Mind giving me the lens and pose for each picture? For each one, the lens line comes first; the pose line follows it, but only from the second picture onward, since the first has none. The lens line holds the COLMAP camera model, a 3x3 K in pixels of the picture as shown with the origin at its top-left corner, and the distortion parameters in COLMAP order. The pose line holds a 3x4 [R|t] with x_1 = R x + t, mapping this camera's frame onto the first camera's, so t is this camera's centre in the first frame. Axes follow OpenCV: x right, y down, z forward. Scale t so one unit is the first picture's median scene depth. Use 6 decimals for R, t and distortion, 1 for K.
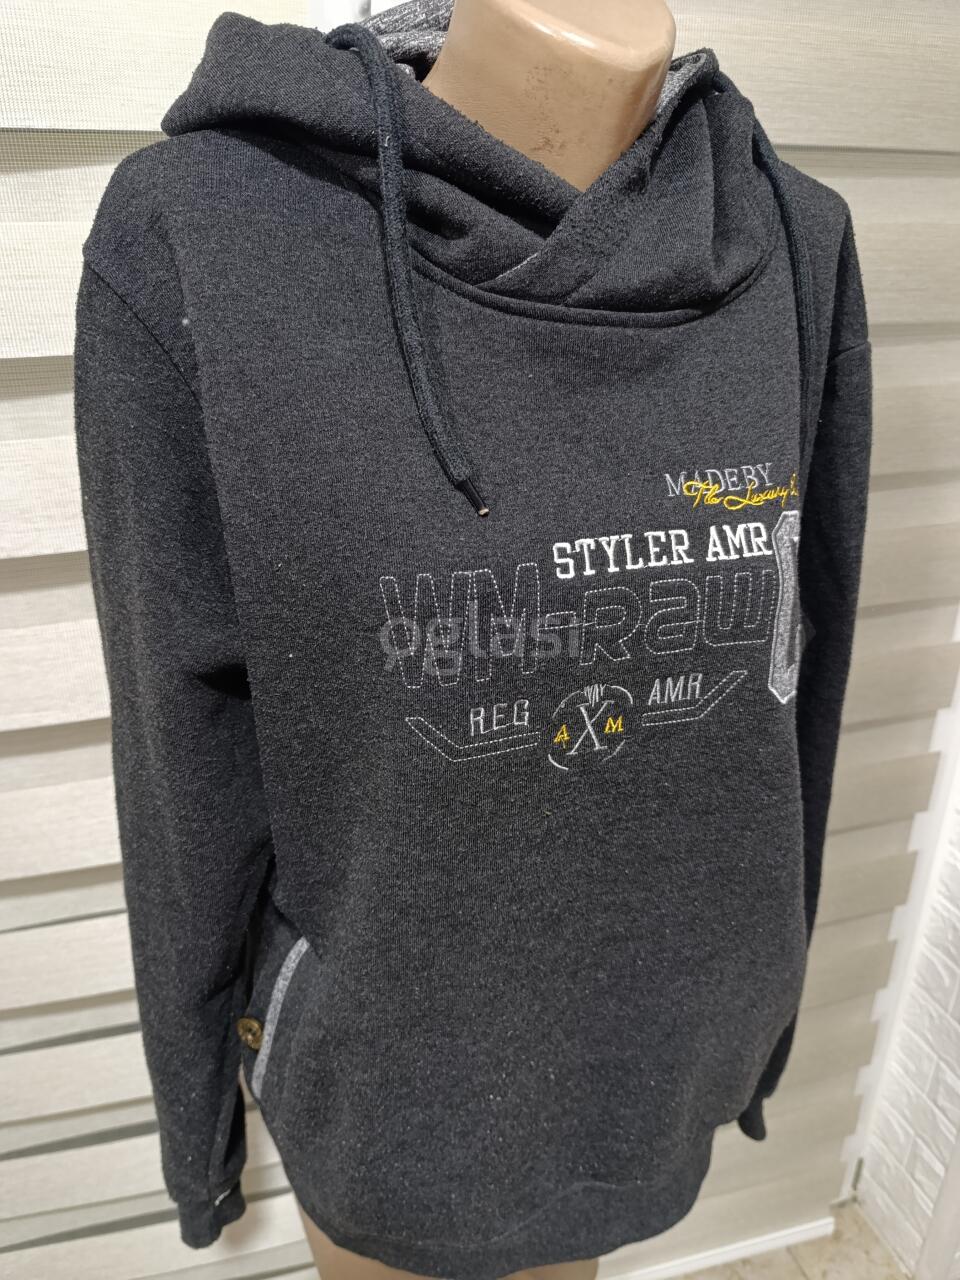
lens RADIAL K [[929.4, 0, 473.2], [0, 929.4, 633.1], [0, 0, 1]] dist [0.019319, -0.046442]
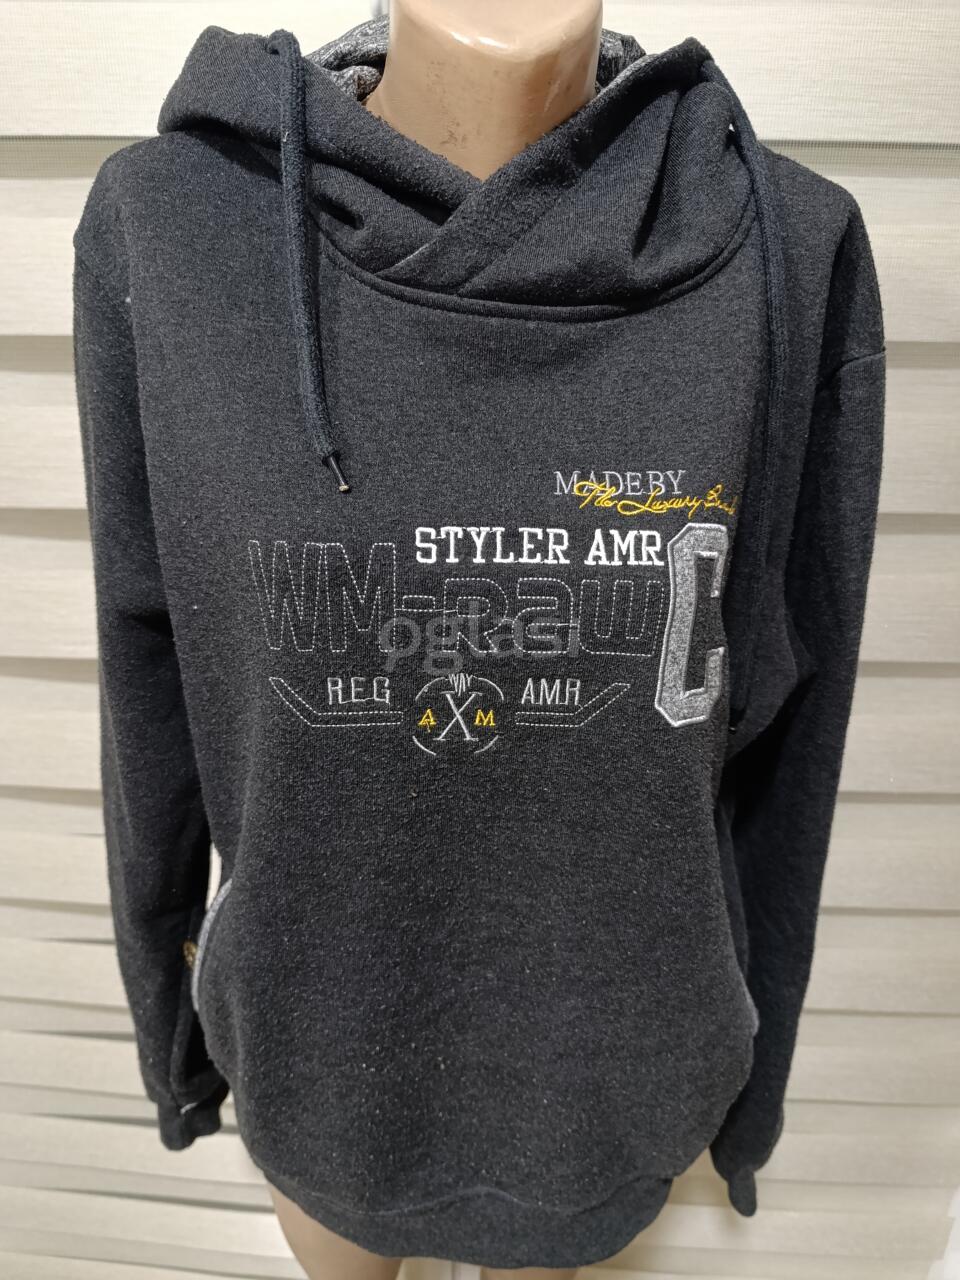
lens RADIAL K [[929.4, 0, 489.5], [0, 929.4, 634.2], [0, 0, 1]] dist [0.019319, -0.046442]
pose [[0.950831, 0.129778, -0.281208, 0.424263], [-0.133532, 0.991027, 0.005856, 0.002920], [0.279445, 0.031982, 0.959629, 0.043787]]
